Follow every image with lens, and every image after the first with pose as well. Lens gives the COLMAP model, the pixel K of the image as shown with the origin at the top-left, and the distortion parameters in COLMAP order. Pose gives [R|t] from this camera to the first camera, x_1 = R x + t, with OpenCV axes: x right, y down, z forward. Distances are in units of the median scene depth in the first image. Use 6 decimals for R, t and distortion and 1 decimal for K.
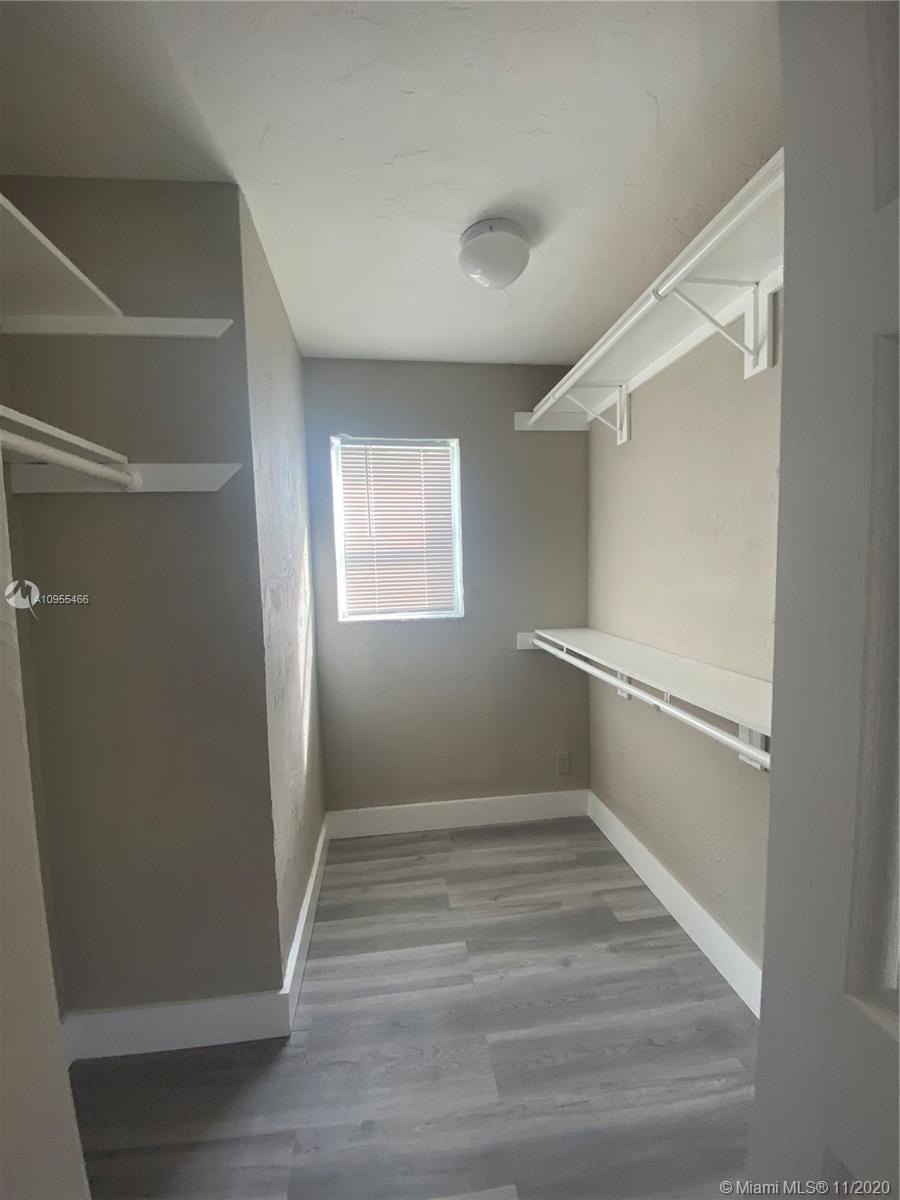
lens RADIAL K [[483.4, 0, 454.5], [0, 483.4, 598.9], [0, 0, 1]] dist [0.029901, -0.022596]
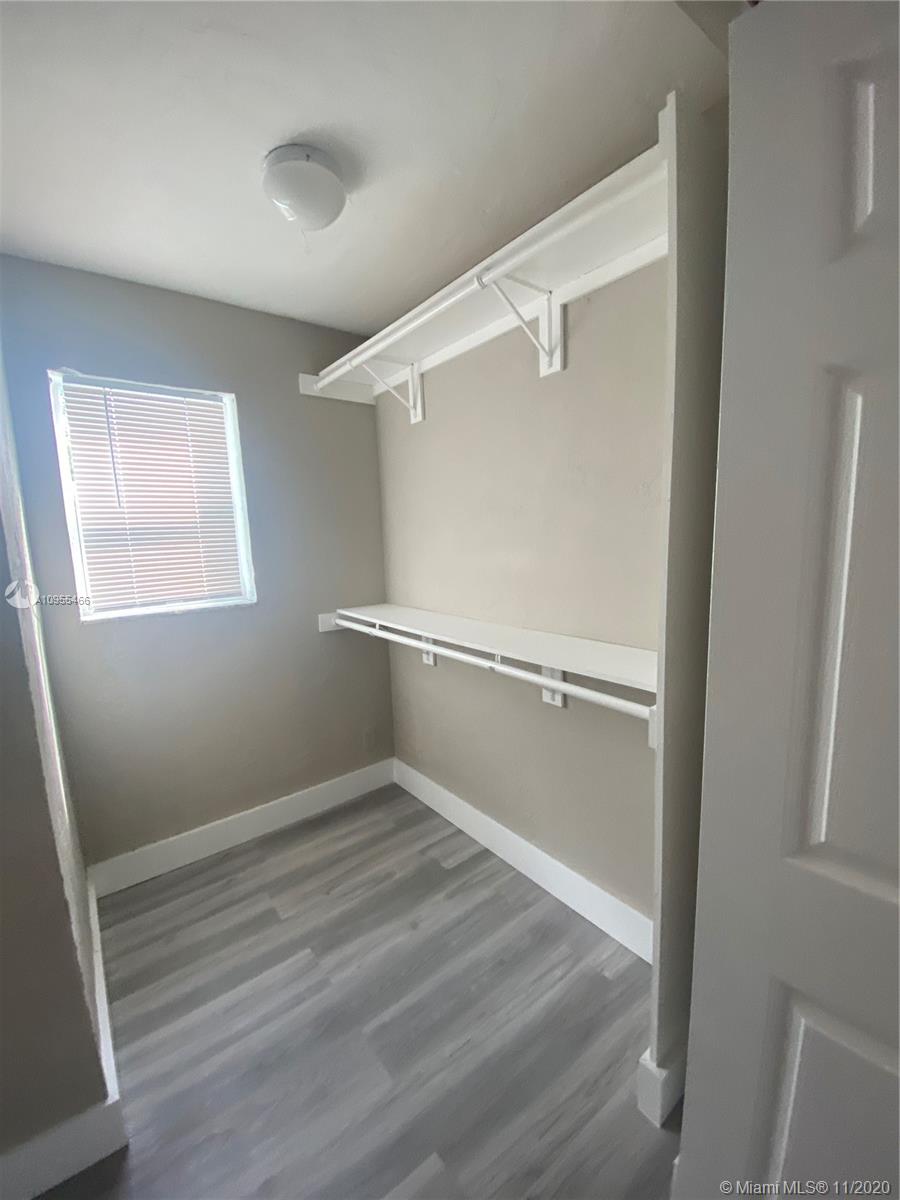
lens RADIAL K [[483.4, 0, 454.5], [0, 483.4, 598.9], [0, 0, 1]] dist [0.029901, -0.022596]
pose [[0.868037, -0.074632, 0.490858, -0.134712], [0.049975, 0.996750, 0.063174, -0.008135], [-0.493978, -0.030307, 0.868946, 0.064751]]
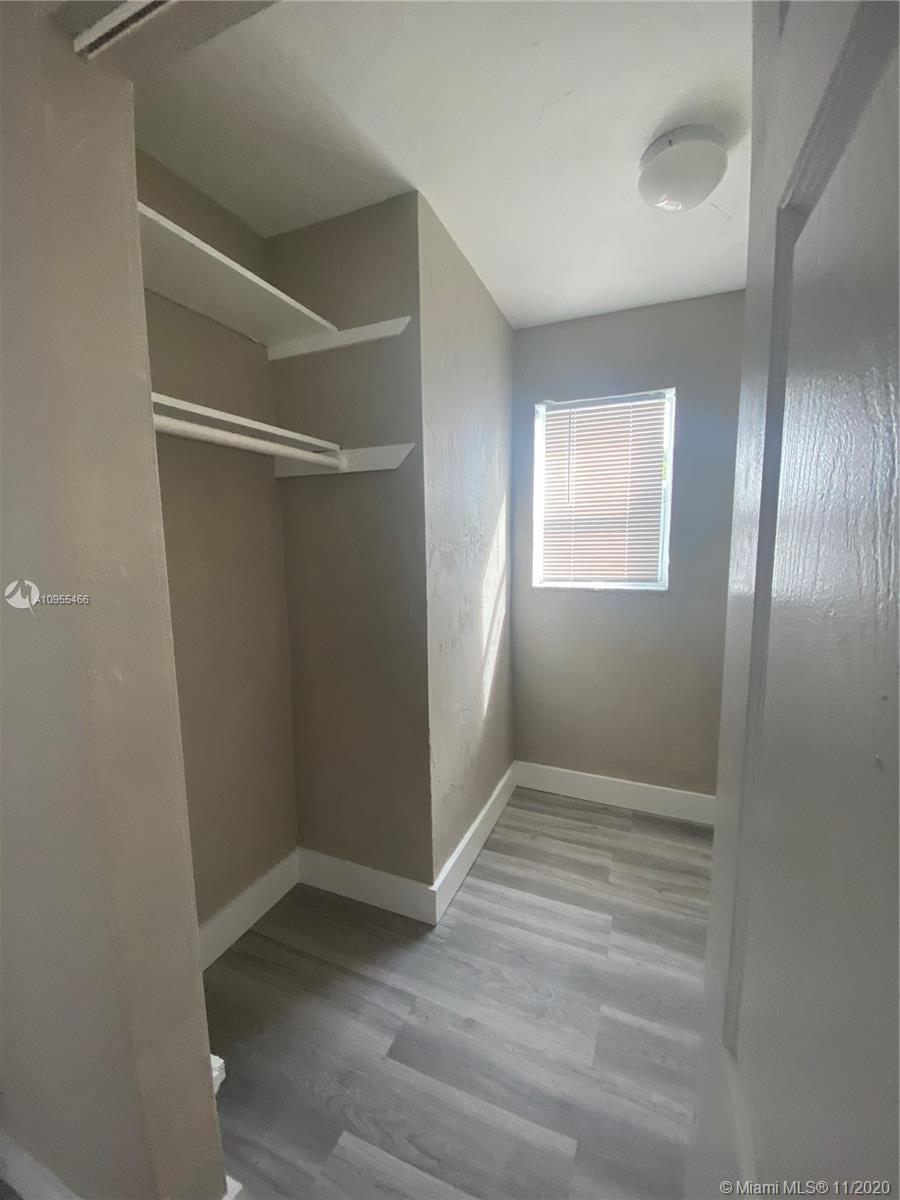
lens RADIAL K [[483.4, 0, 454.5], [0, 483.4, 598.9], [0, 0, 1]] dist [0.029901, -0.022596]
pose [[0.863518, 0.074950, -0.498718, 0.171350], [-0.042324, 0.996176, 0.076429, 0.001651], [0.502539, -0.044890, 0.863388, 0.017799]]
